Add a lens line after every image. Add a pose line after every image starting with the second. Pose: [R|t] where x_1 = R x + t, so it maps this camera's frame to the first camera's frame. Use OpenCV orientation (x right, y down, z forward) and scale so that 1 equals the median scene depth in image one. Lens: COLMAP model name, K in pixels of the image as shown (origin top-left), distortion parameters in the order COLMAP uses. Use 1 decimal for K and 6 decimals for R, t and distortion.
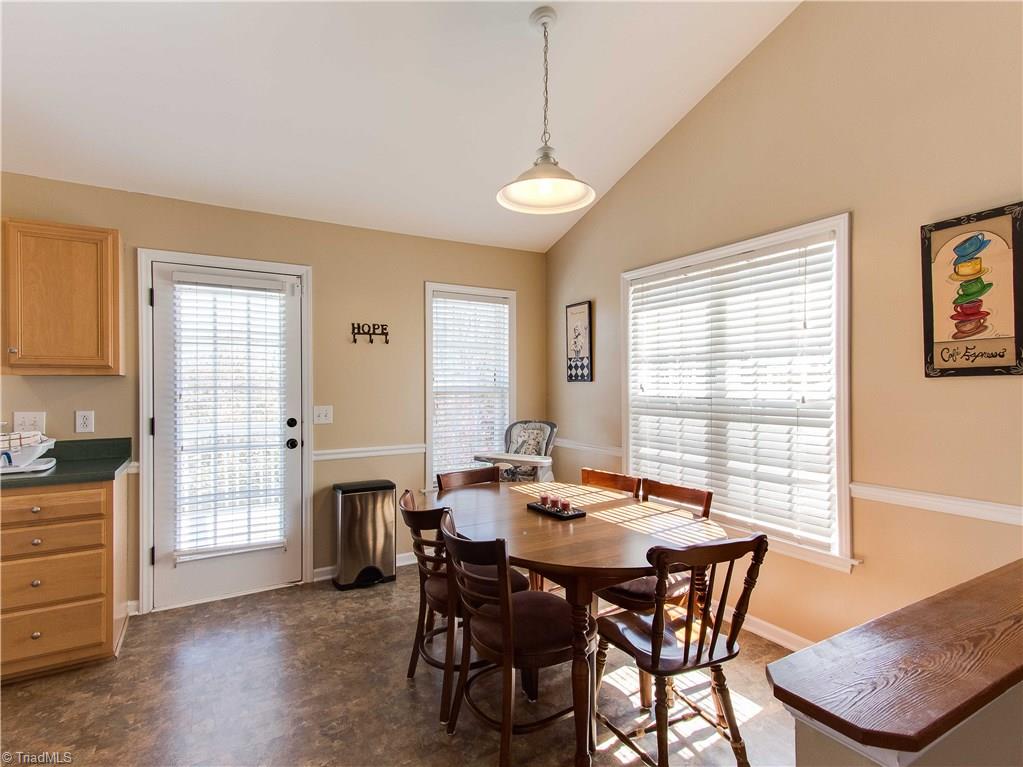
lens RADIAL K [[521.6, 0, 508.2], [0, 521.6, 388.0], [0, 0, 1]] dist [0.020696, -0.000129]
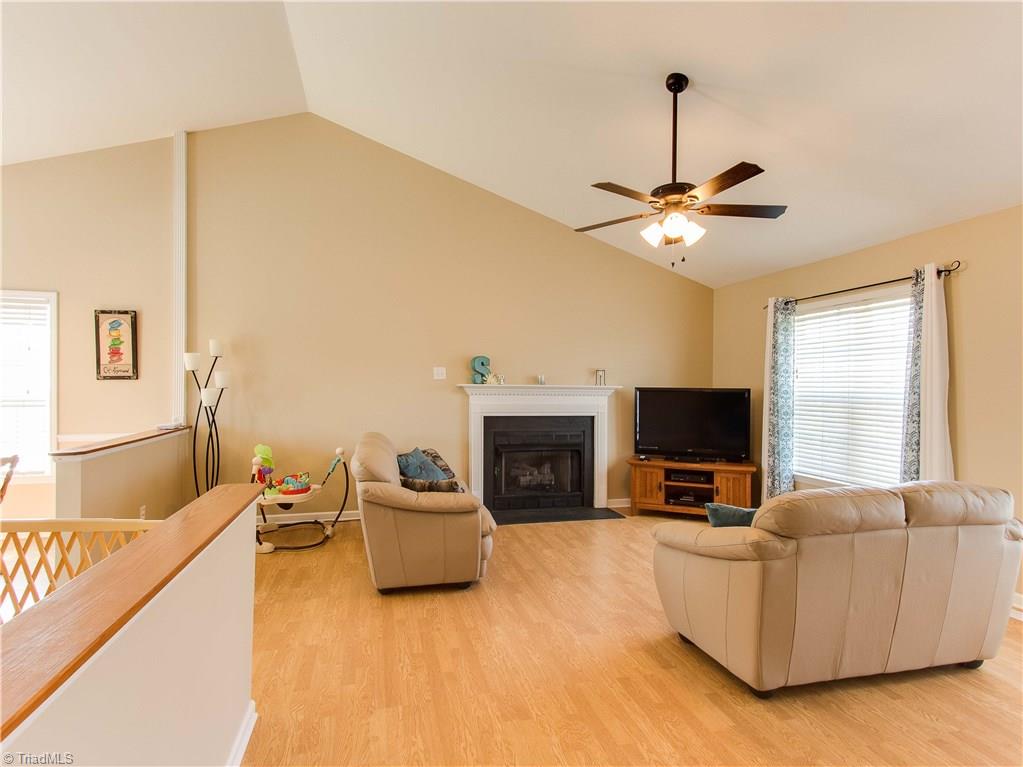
lens RADIAL K [[521.6, 0, 516.7], [0, 521.6, 387.2], [0, 0, 1]] dist [0.020696, -0.000129]
pose [[0.281188, 0.005260, 0.959638, -0.511801], [-0.001267, 0.999986, -0.005110, 0.012115], [-0.959652, 0.000221, 0.281191, -0.801480]]
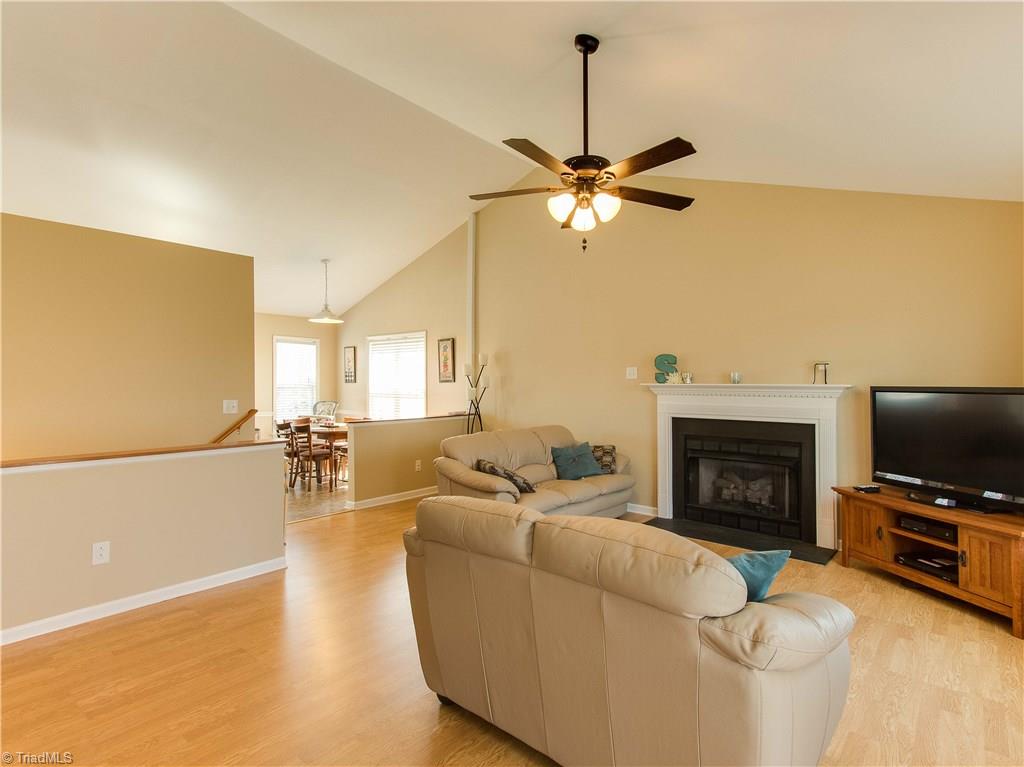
lens RADIAL K [[522.1, 0, 507.9], [0, 522.1, 384.6], [0, 0, 1]] dist [0.020696, -0.000129]
pose [[0.944631, 0.003448, 0.328118, 0.050679], [-0.001717, 0.999983, -0.005567, 0.007454], [-0.328131, 0.004695, 0.944621, -1.543844]]
